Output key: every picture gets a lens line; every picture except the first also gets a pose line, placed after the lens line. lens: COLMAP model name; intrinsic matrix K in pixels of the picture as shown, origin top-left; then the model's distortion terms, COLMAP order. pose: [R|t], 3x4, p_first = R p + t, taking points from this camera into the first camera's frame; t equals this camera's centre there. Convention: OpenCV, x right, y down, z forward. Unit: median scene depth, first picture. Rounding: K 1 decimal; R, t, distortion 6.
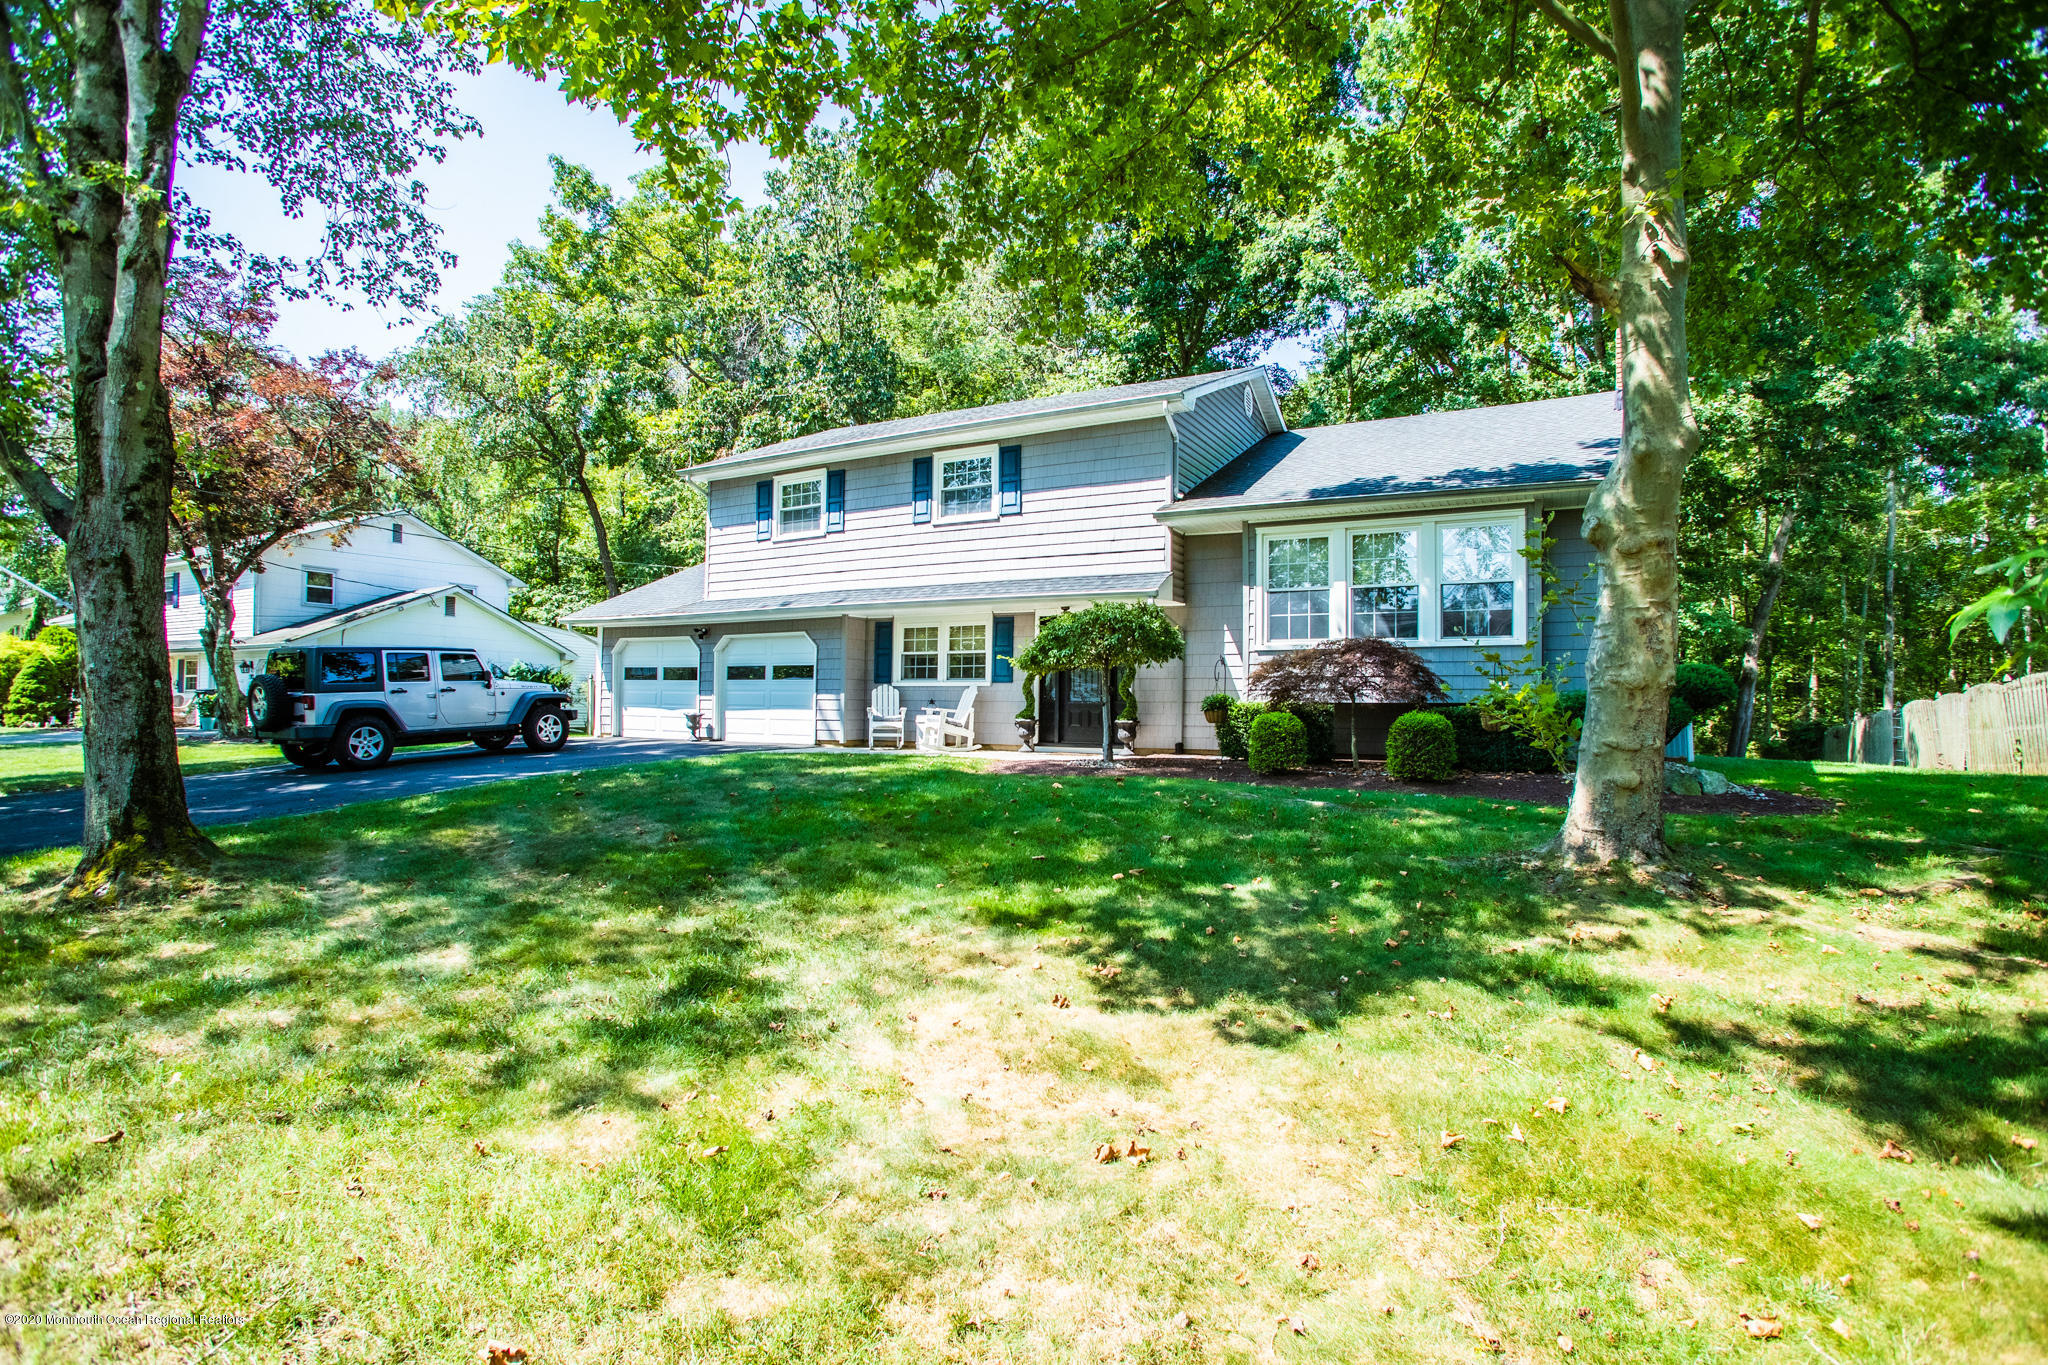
lens RADIAL K [[1008.4, 0, 1030.0], [0, 1008.4, 689.5], [0, 0, 1]] dist [-0.003502, -0.000098]
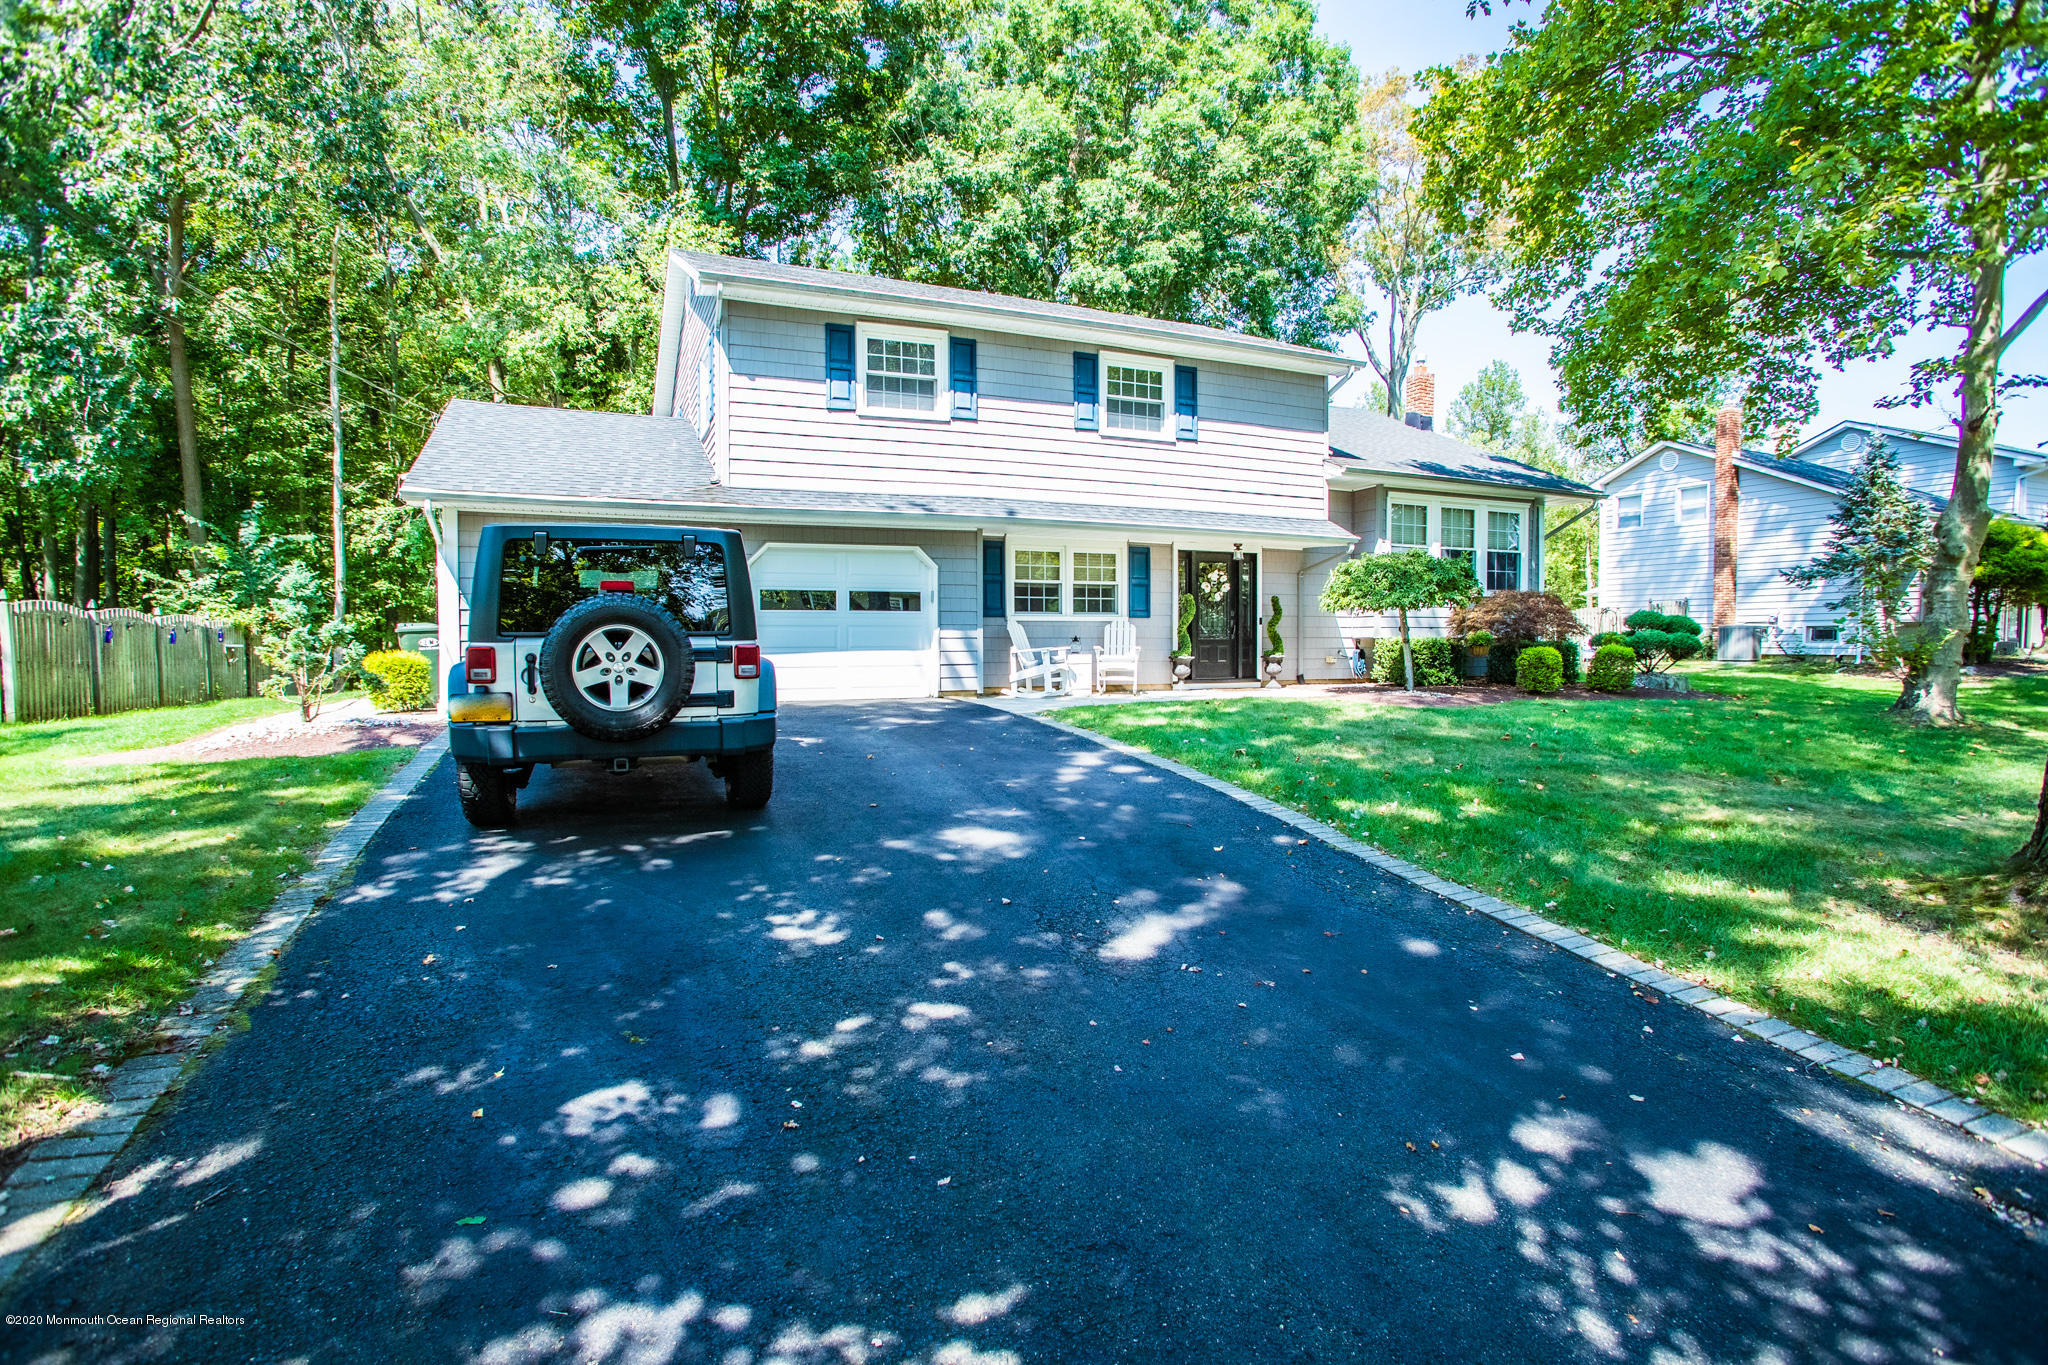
lens RADIAL K [[1008.4, 0, 1028.9], [0, 1008.4, 679.1], [0, 0, 1]] dist [-0.003502, -0.000098]
pose [[0.594474, -0.045927, 0.802802, -0.808891], [-0.006658, 0.998052, 0.062028, -0.006893], [-0.804087, -0.042219, 0.593010, 0.507041]]
